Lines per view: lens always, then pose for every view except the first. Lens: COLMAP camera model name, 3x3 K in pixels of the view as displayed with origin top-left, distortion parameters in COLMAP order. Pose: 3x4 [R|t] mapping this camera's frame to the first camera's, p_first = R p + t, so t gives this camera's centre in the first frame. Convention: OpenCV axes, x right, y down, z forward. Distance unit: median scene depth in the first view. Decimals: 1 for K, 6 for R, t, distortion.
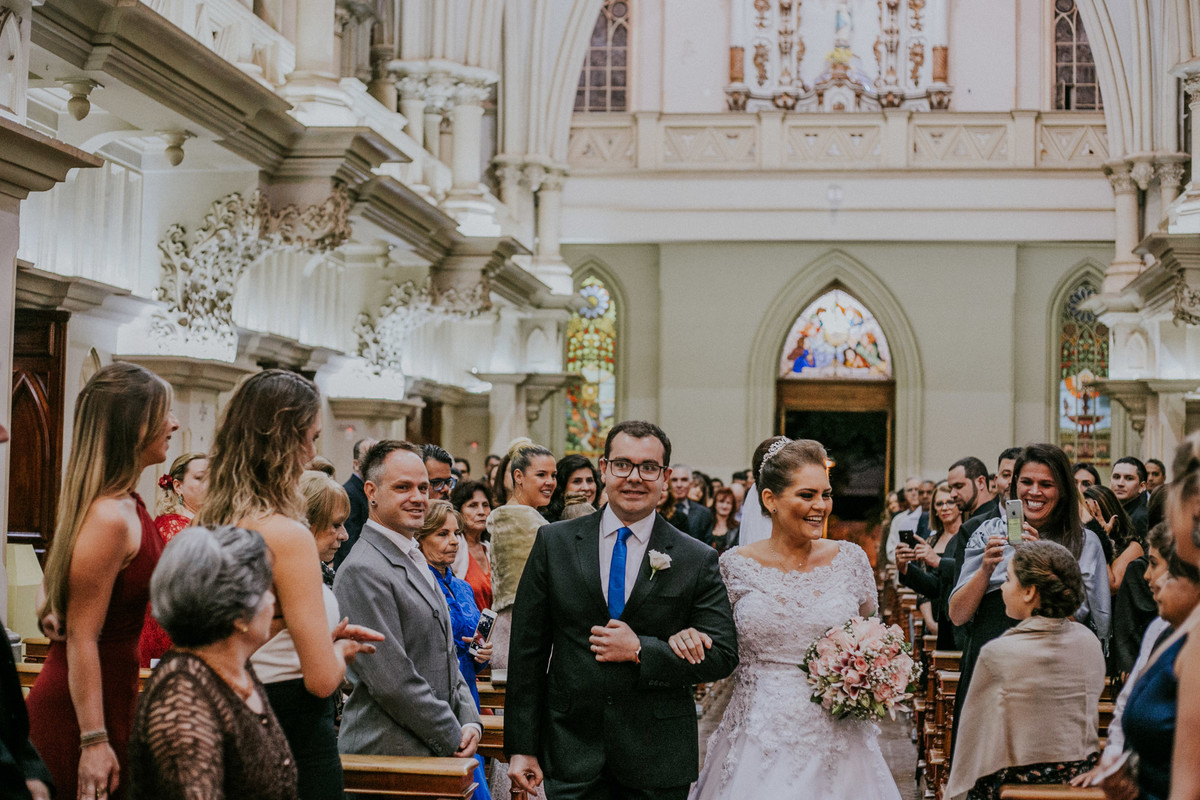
lens RADIAL K [[1808.6, 0, 597.8], [0, 1808.6, 374.2], [0, 0, 1]] dist [-0.101269, -0.057852]
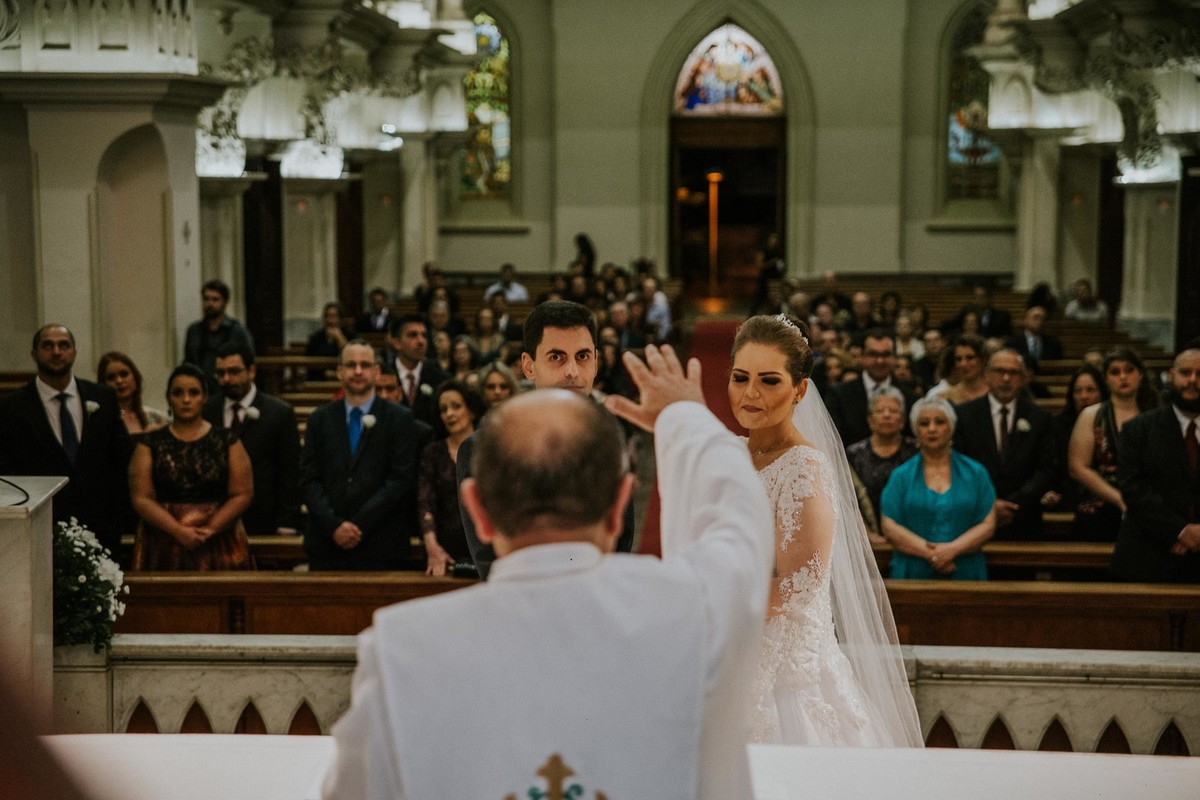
lens RADIAL K [[2242.1, 0, 600.5], [0, 2242.1, 404.7], [0, 0, 1]] dist [0.224203, 0.201815]
pose [[0.996739, -0.028316, 0.075560, -0.040168], [0.015566, 0.986290, 0.164283, -0.047635], [-0.079176, -0.162571, 0.983515, -0.265945]]
